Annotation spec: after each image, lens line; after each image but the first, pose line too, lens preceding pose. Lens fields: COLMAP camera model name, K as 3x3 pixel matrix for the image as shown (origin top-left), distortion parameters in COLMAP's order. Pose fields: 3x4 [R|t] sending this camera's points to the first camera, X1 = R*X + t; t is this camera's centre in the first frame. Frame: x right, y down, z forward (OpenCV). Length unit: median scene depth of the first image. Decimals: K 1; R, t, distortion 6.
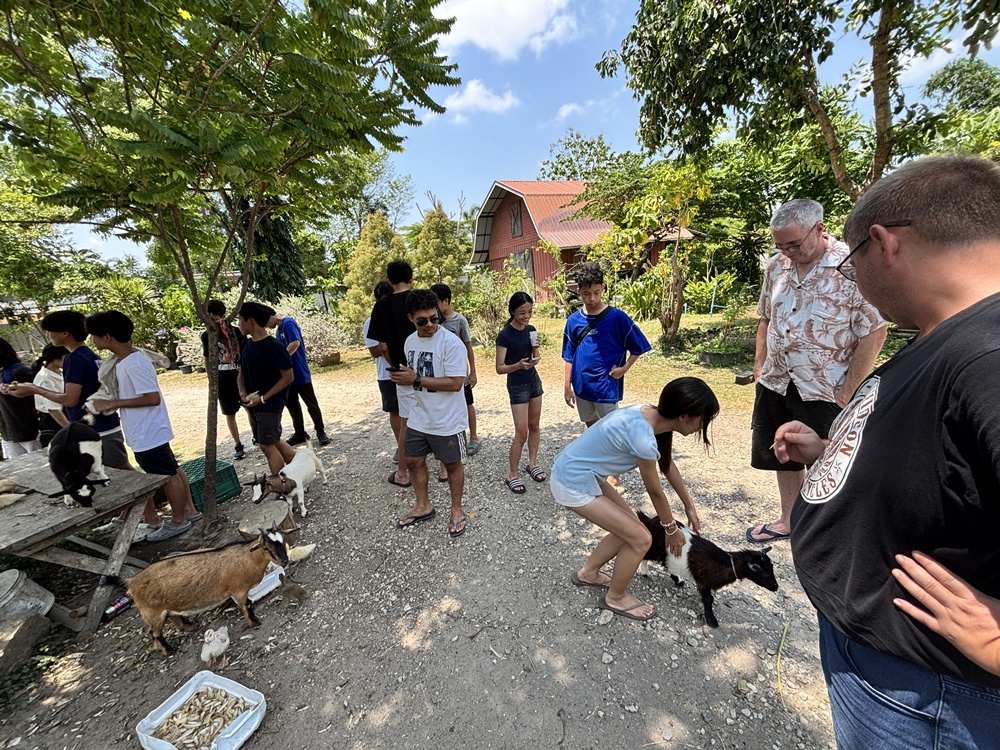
lens RADIAL K [[395.9, 0, 502.0], [0, 395.9, 372.2], [0, 0, 1]] dist [-0.006485, 0.000054]
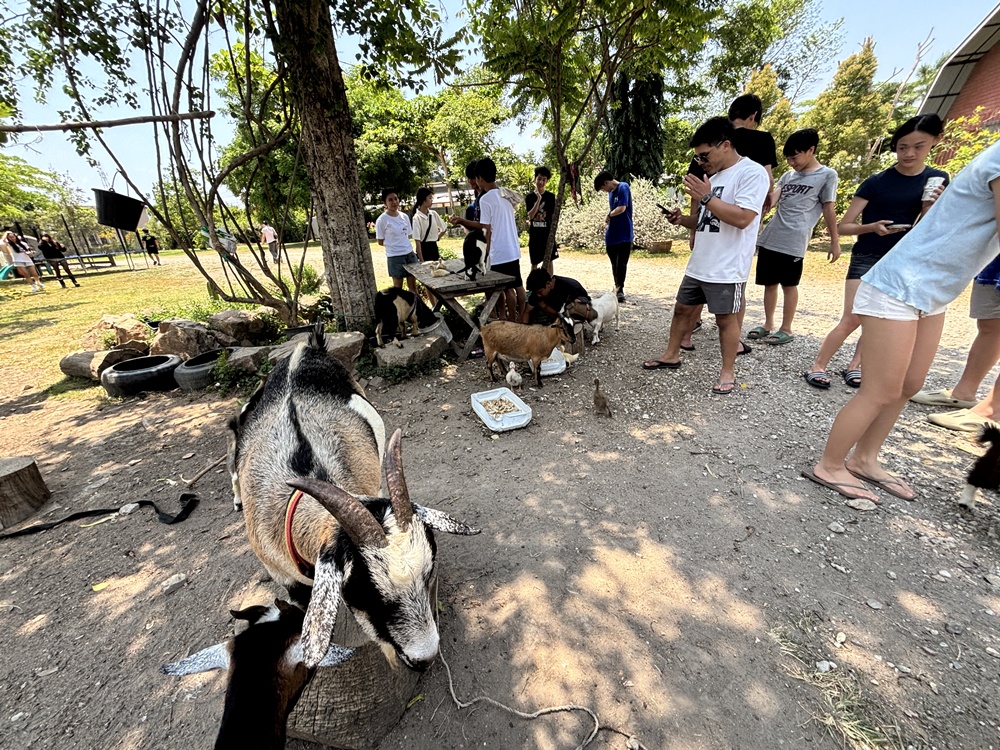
lens RADIAL K [[395.9, 0, 502.0], [0, 395.9, 372.2], [0, 0, 1]] dist [-0.006485, 0.000054]
pose [[0.694736, 0.324979, -0.641662, 0.139997], [-0.168799, 0.940860, 0.293751, 0.192837], [0.699177, -0.095768, 0.708505, -0.065180]]
